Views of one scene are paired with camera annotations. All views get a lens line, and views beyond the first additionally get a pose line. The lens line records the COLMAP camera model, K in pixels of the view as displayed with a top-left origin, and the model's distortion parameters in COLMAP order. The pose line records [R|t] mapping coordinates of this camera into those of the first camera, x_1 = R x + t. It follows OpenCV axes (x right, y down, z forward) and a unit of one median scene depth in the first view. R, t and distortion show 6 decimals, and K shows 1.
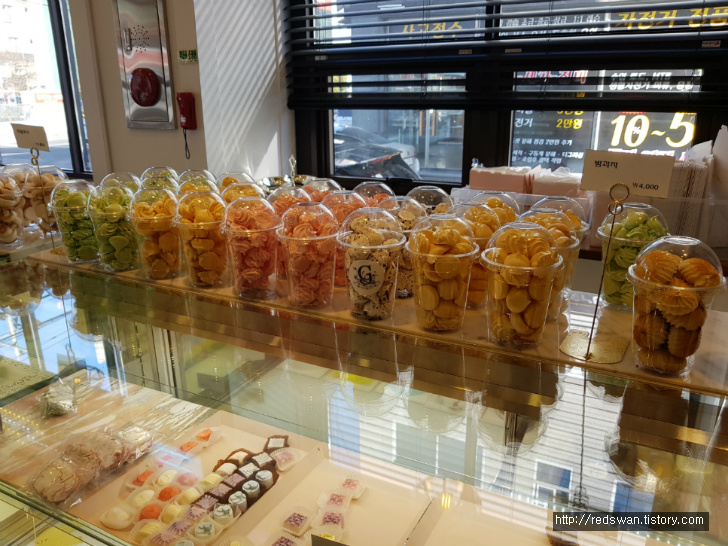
lens RADIAL K [[594.6, 0, 364.0], [0, 594.6, 273.0], [0, 0, 1]] dist [-0.003135, -0.000902]
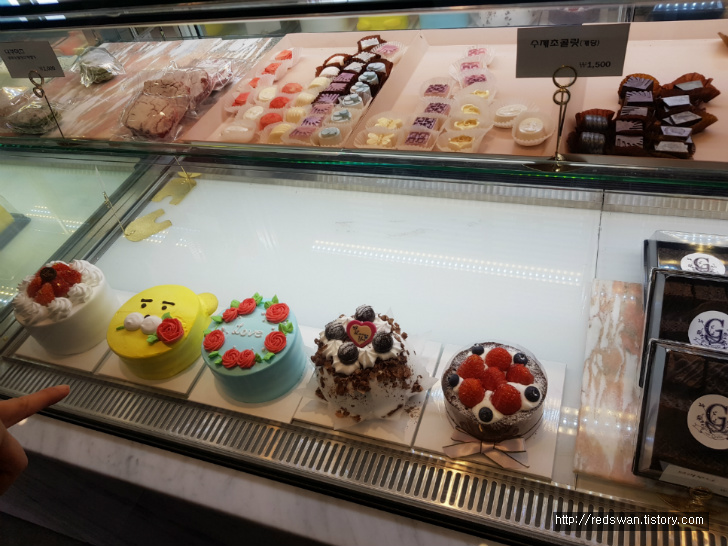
lens RADIAL K [[594.6, 0, 364.0], [0, 594.6, 273.0], [0, 0, 1]] dist [-0.003135, -0.000902]
pose [[0.976303, -0.216381, -0.003450, -0.246533], [0.197726, 0.885429, 0.420619, 0.237303], [-0.087959, -0.411333, 0.907231, 0.085290]]
